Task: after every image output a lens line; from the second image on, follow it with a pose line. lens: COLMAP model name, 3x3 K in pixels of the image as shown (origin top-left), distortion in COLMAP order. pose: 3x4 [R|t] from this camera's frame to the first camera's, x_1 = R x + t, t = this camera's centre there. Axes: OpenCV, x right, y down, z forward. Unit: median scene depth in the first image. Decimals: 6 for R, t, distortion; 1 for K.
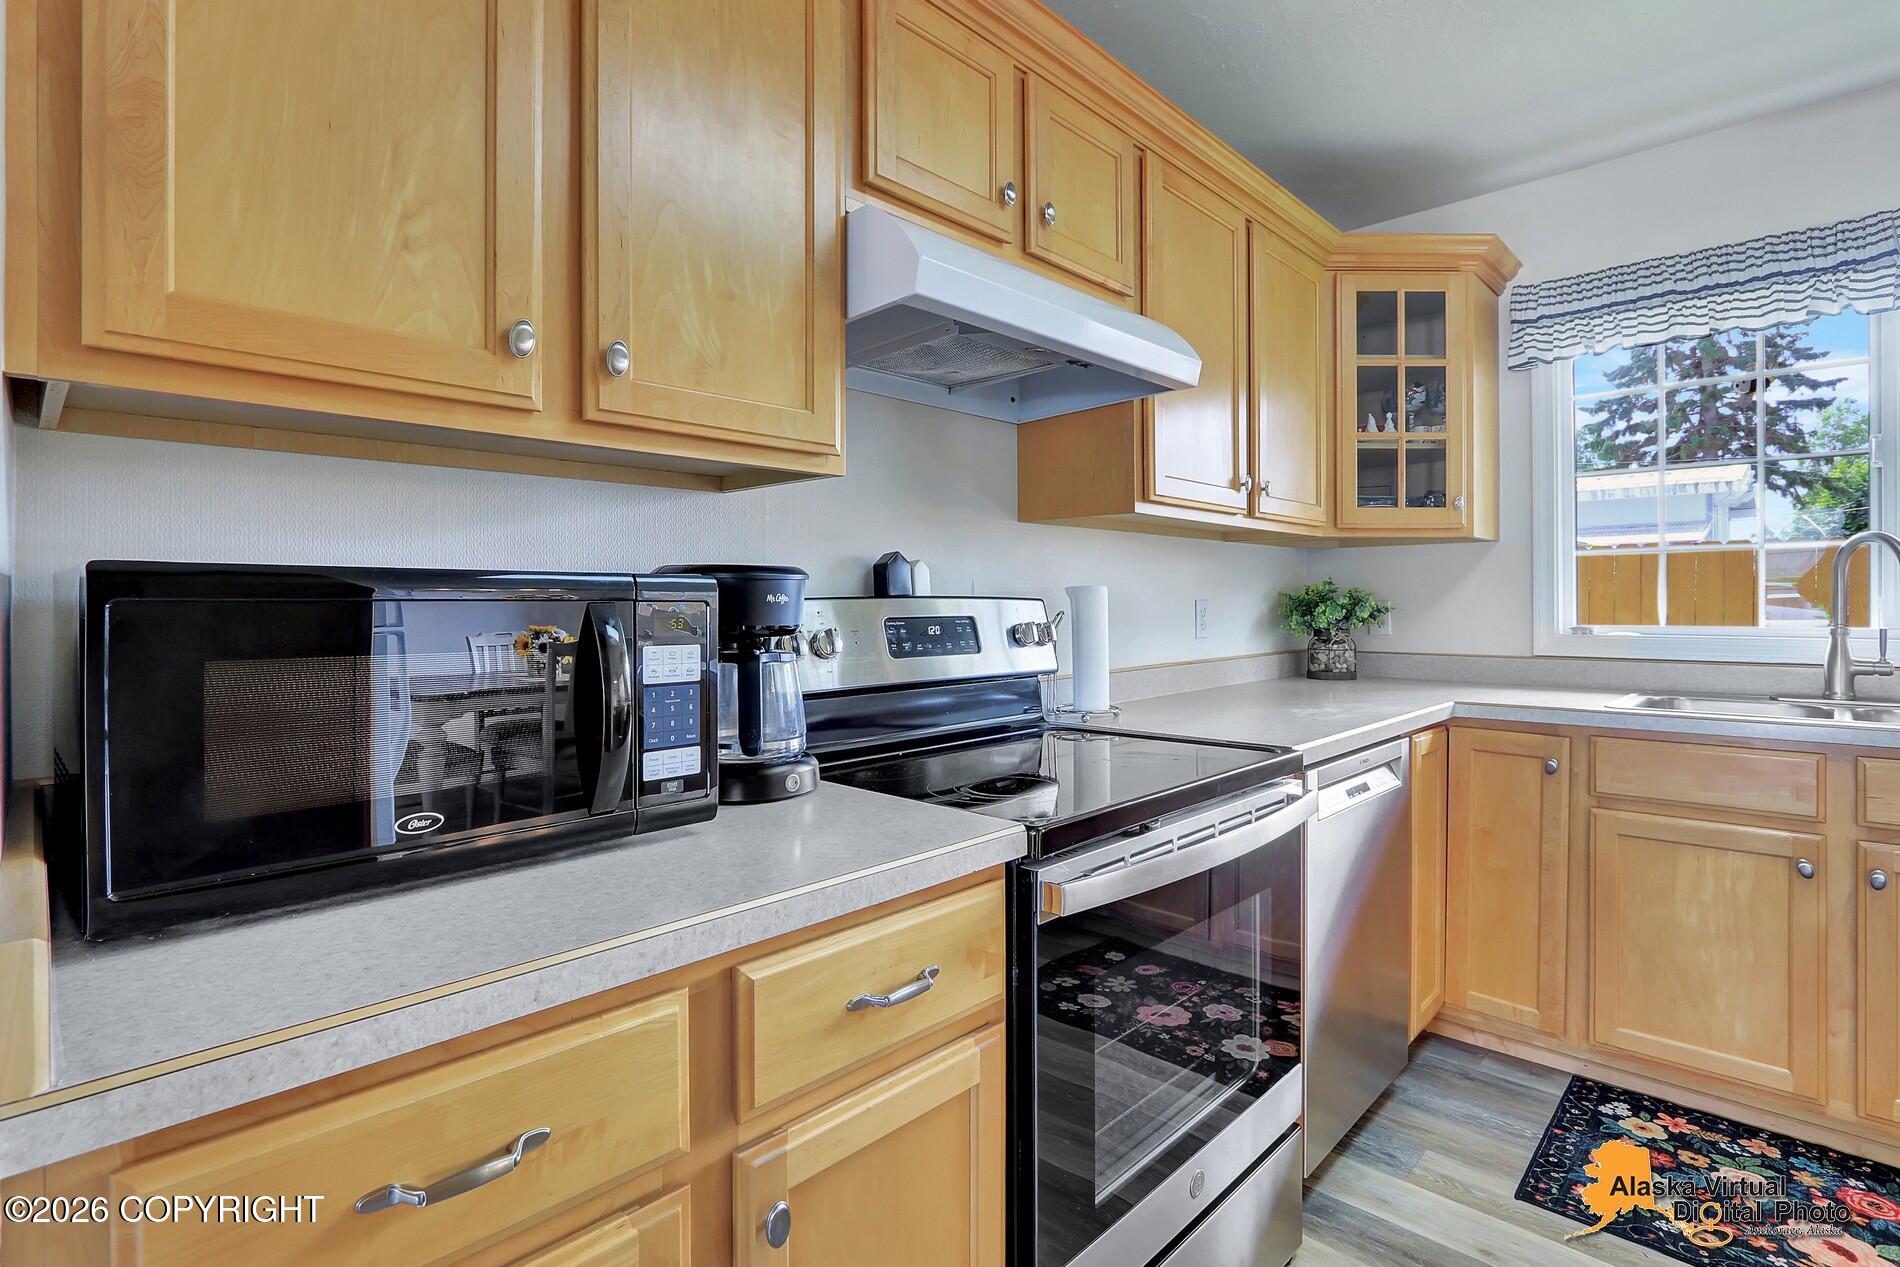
lens RADIAL K [[906.8, 0, 940.2], [0, 906.8, 605.1], [0, 0, 1]] dist [-0.028783, 0.005902]
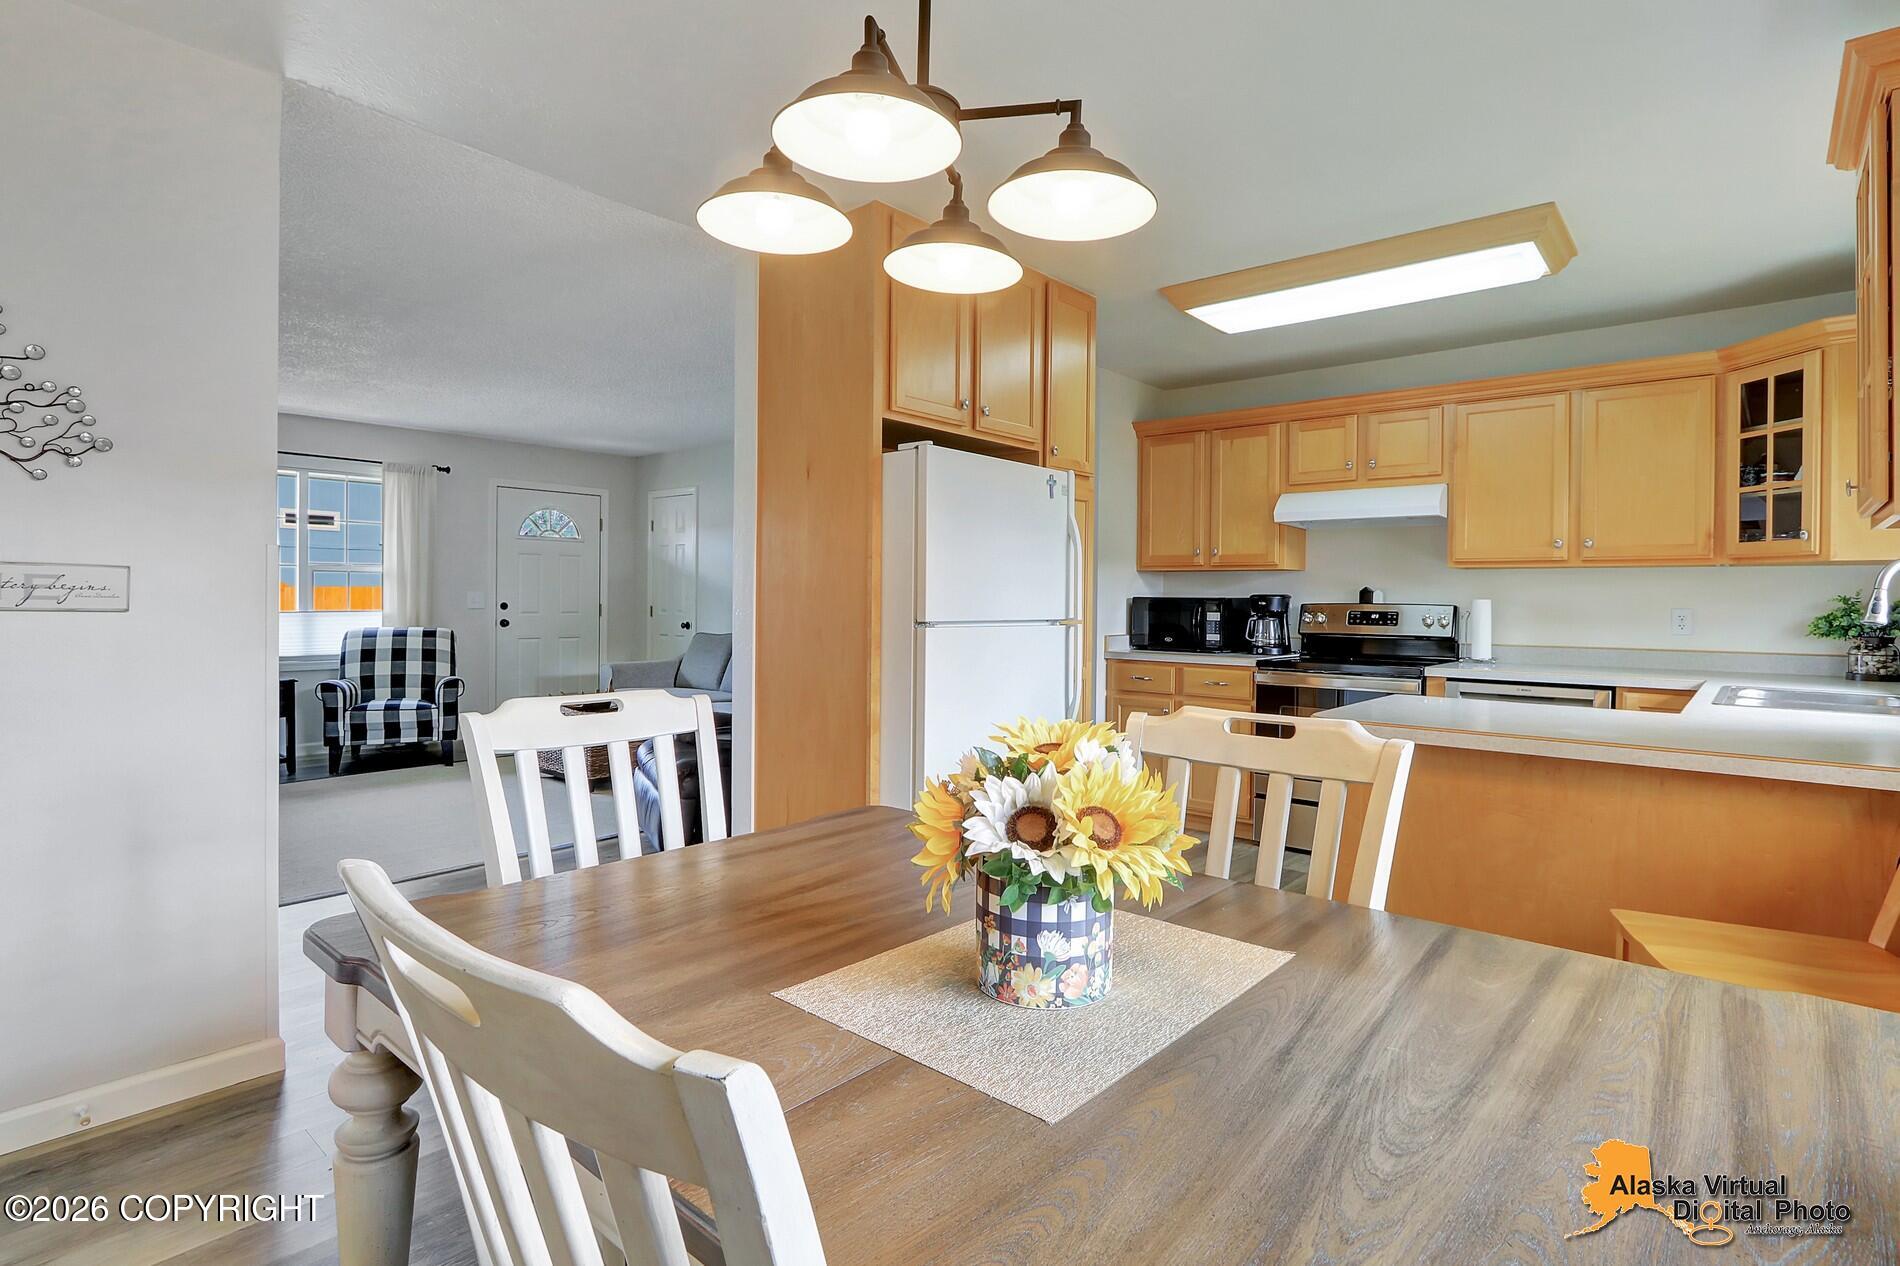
lens RADIAL K [[946.1, 0, 924.0], [0, 946.1, 603.1], [0, 0, 1]] dist [0.001779, 0.000463]
pose [[0.040594, 0.007823, -0.999145, 2.056062], [-0.015047, 0.999861, 0.007217, -0.008529], [0.999062, 0.014741, 0.040706, -0.328496]]
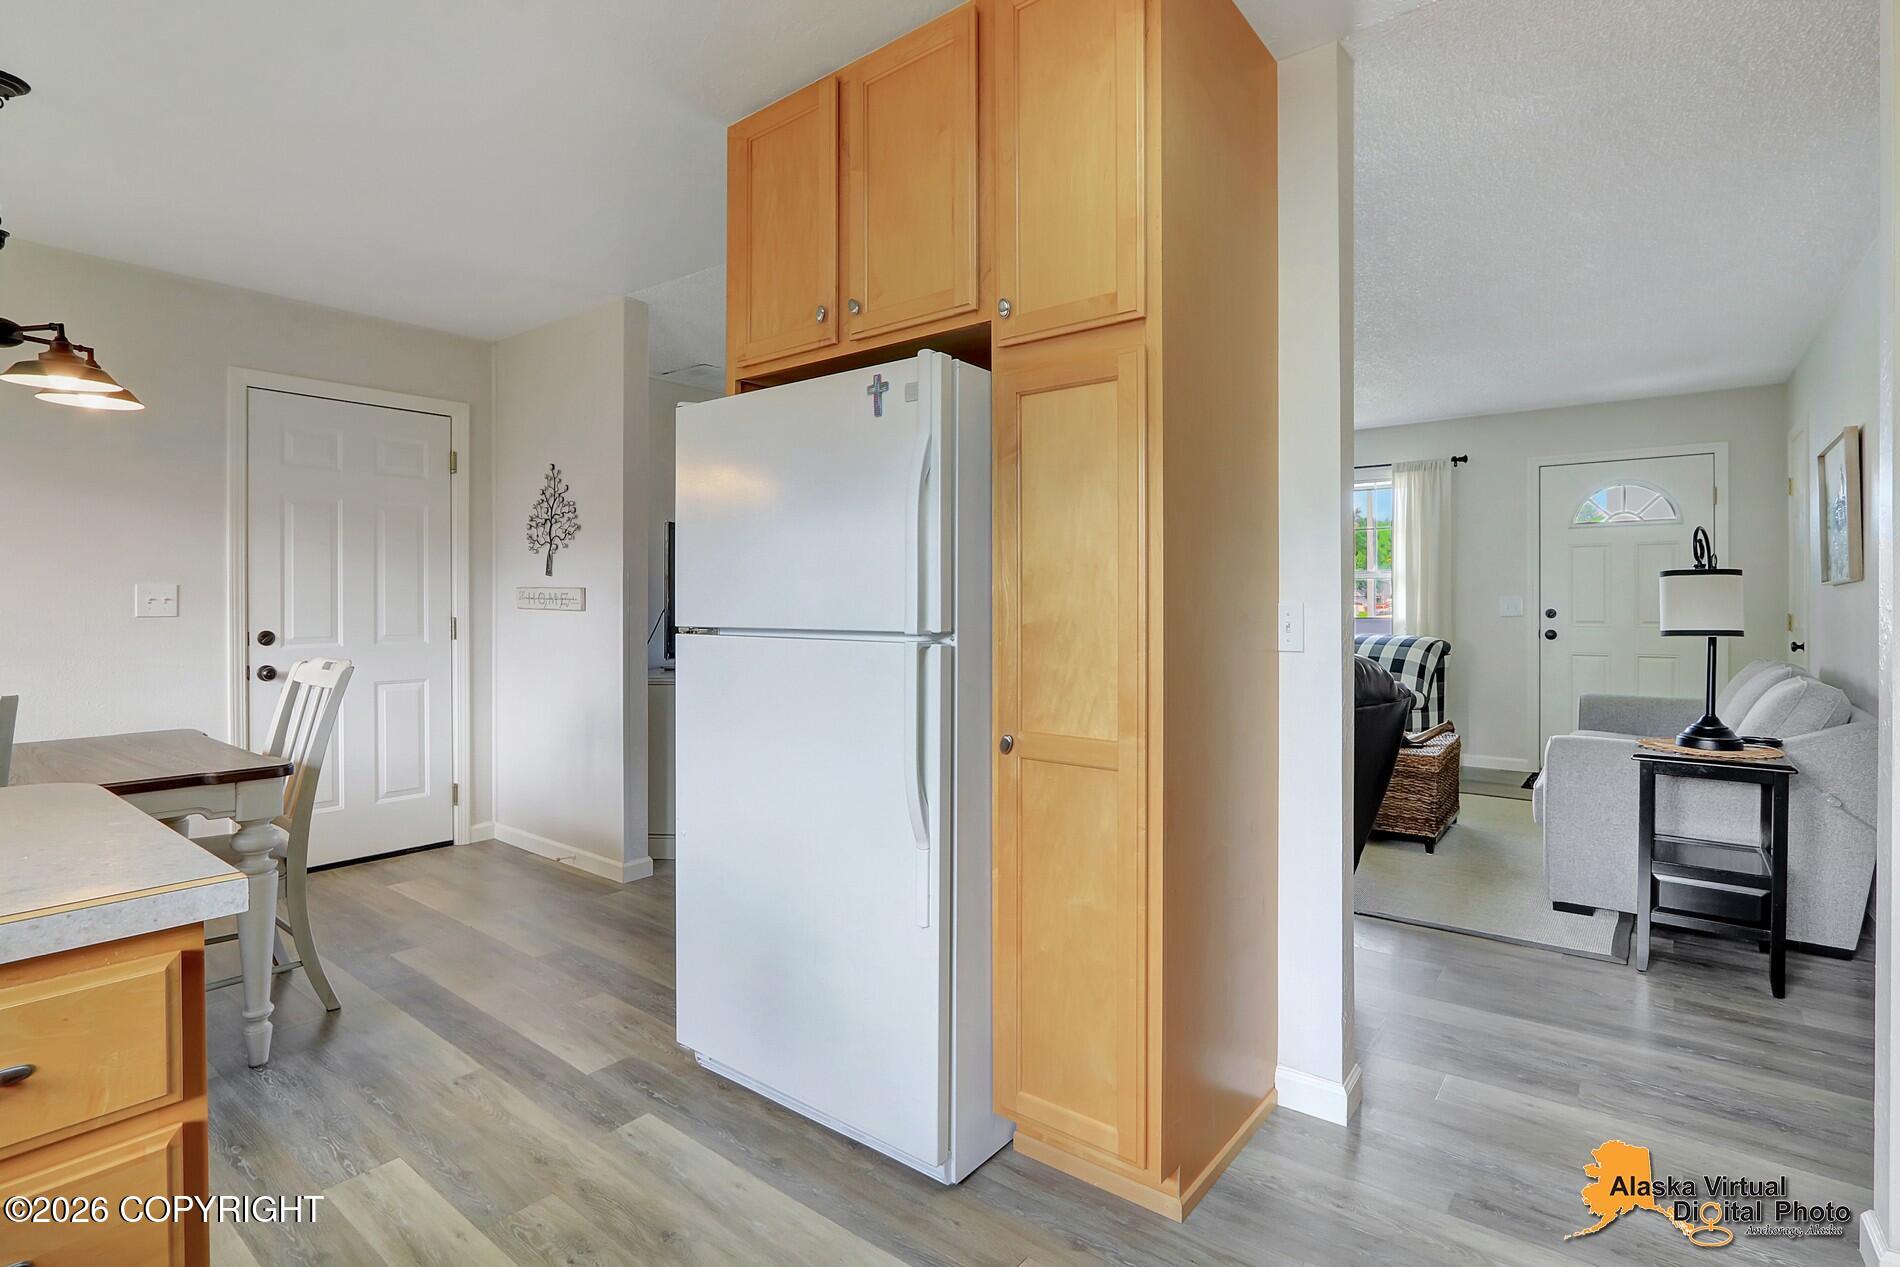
lens RADIAL K [[926.2, 0, 959.1], [0, 926.2, 608.7], [0, 0, 1]] dist [-0.013343, -0.000276]
pose [[-0.993285, 0.006589, -0.115502, 0.579418], [0.005277, 0.999918, 0.011665, -0.004720], [0.115570, 0.010977, -0.993239, 0.769246]]
